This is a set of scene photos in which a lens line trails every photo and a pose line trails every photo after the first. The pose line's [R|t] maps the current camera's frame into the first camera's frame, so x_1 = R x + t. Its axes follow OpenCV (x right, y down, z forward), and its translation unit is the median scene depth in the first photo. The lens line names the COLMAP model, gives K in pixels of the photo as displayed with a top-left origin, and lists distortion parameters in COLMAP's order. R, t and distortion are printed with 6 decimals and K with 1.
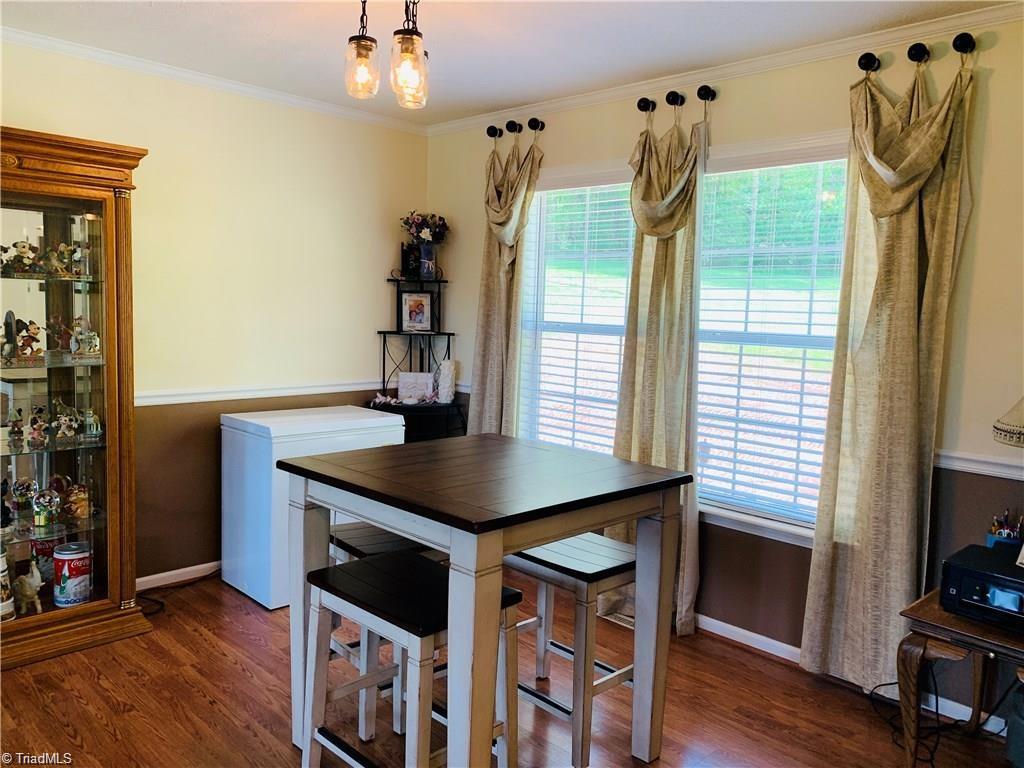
lens RADIAL K [[789.6, 0, 512.0], [0, 789.6, 384.0], [0, 0, 1]] dist [0.010260, 0.005446]
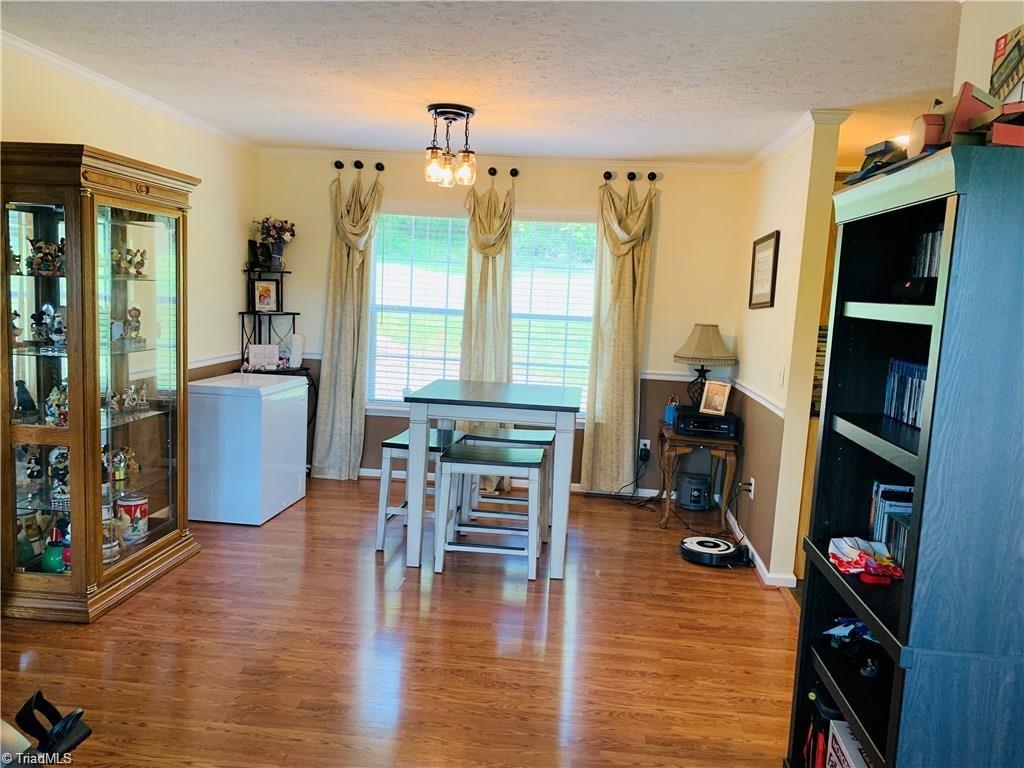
lens RADIAL K [[783.4, 0, 512.0], [0, 783.4, 384.0], [0, 0, 1]] dist [0.141956, -0.001651]
pose [[0.769548, -0.069869, 0.634755, -0.931044], [0.040132, 0.997323, 0.061124, -0.019032], [-0.637326, -0.021564, 0.770292, -0.342418]]
